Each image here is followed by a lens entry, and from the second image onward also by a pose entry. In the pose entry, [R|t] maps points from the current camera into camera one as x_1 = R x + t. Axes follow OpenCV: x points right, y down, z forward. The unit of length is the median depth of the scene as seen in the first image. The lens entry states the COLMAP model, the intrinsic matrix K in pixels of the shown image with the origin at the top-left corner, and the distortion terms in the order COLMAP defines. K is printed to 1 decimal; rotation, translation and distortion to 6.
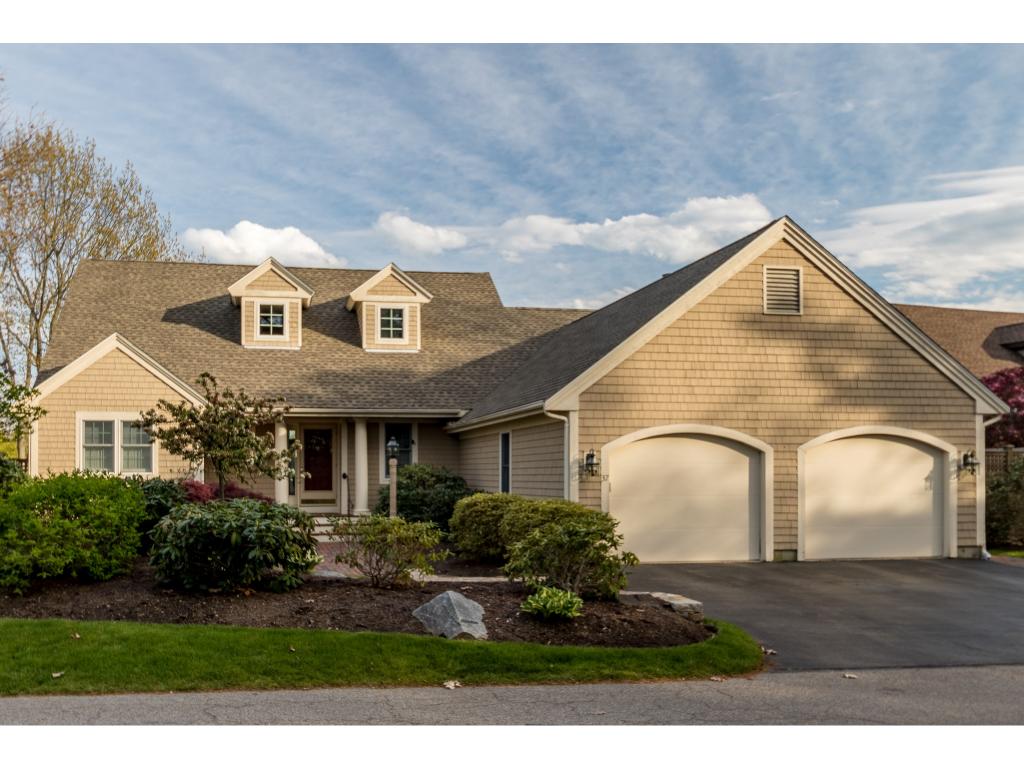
lens RADIAL K [[1378.5, 0, 512.0], [0, 1378.5, 384.0], [0, 0, 1]] dist [-0.026601, -0.034167]
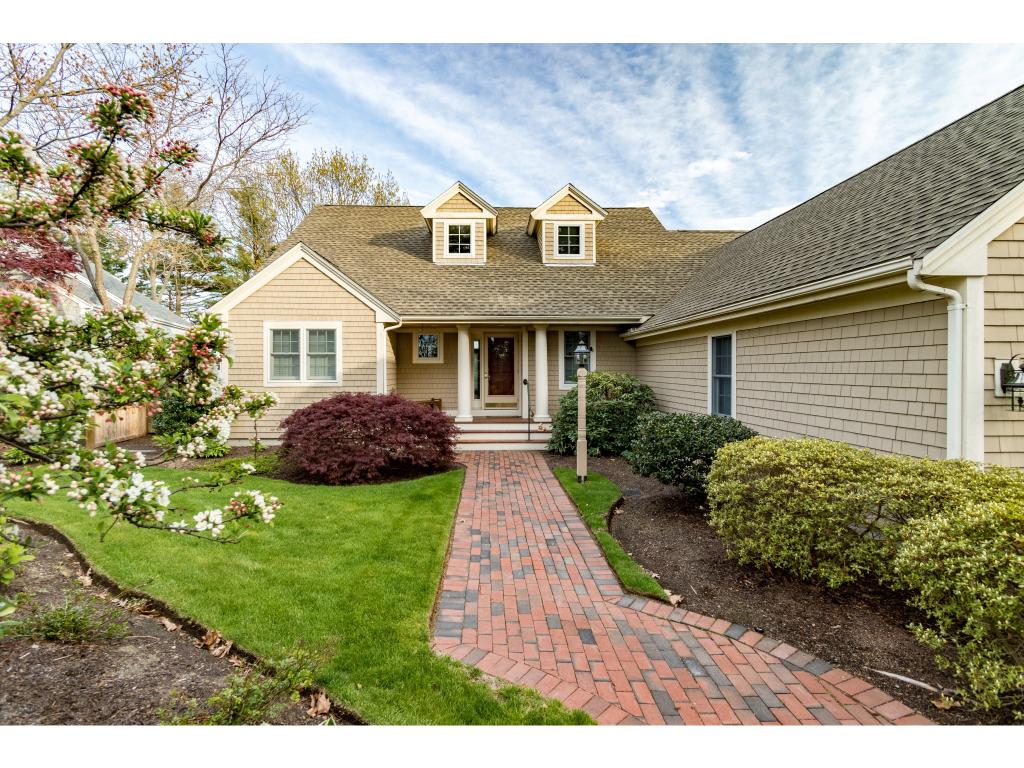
lens RADIAL K [[461.0, 0, 486.6], [0, 461.0, 383.9], [0, 0, 1]] dist [0.000226, -0.000038]
pose [[0.975169, 0.010039, -0.221235, -0.072684], [0.013639, 0.994353, 0.105241, 0.030986], [0.221042, -0.105645, 0.969525, 0.652796]]
